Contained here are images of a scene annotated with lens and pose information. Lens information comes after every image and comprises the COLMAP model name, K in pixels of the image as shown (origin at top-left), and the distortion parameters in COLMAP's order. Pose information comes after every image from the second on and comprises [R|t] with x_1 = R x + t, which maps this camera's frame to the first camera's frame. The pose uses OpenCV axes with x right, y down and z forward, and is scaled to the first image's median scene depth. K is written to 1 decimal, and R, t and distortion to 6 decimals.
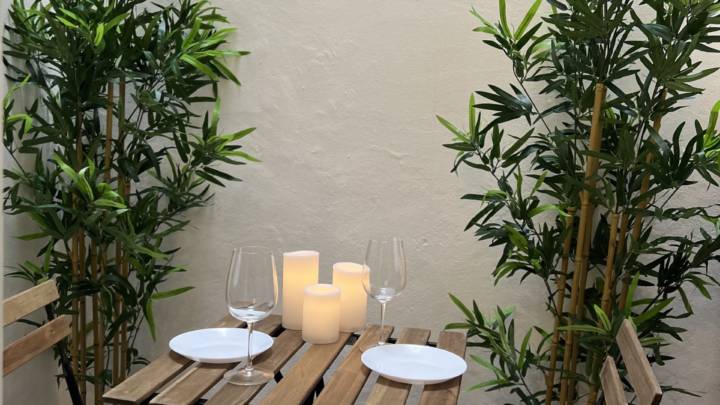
lens RADIAL K [[720.0, 0, 358.3], [0, 720.0, 199.1], [0, 0, 1]] dist [0.044009, 0.000000]
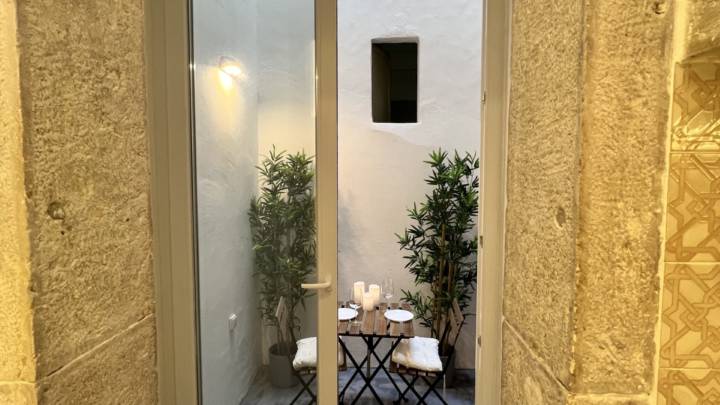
lens RADIAL K [[386.2, 0, 363.8], [0, 386.2, 202.7], [0, 0, 1]] dist [-0.000606, 0.001315]
pose [[0.991803, -0.047976, 0.118431, -0.225376], [0.049610, 0.998709, -0.010884, -0.245447], [-0.117755, 0.016670, 0.992903, -0.684486]]
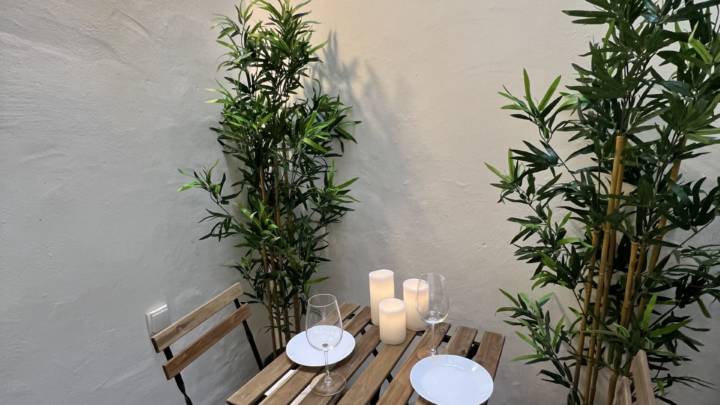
lens RADIAL K [[386.2, 0, 362.3], [0, 386.2, 202.4], [0, 0, 1]] dist [-0.000606, 0.001315]
pose [[0.954842, -0.026577, -0.295923, 0.105656], [0.055417, 0.994444, 0.089500, -0.124598], [0.291900, -0.101857, 0.951010, 0.242400]]
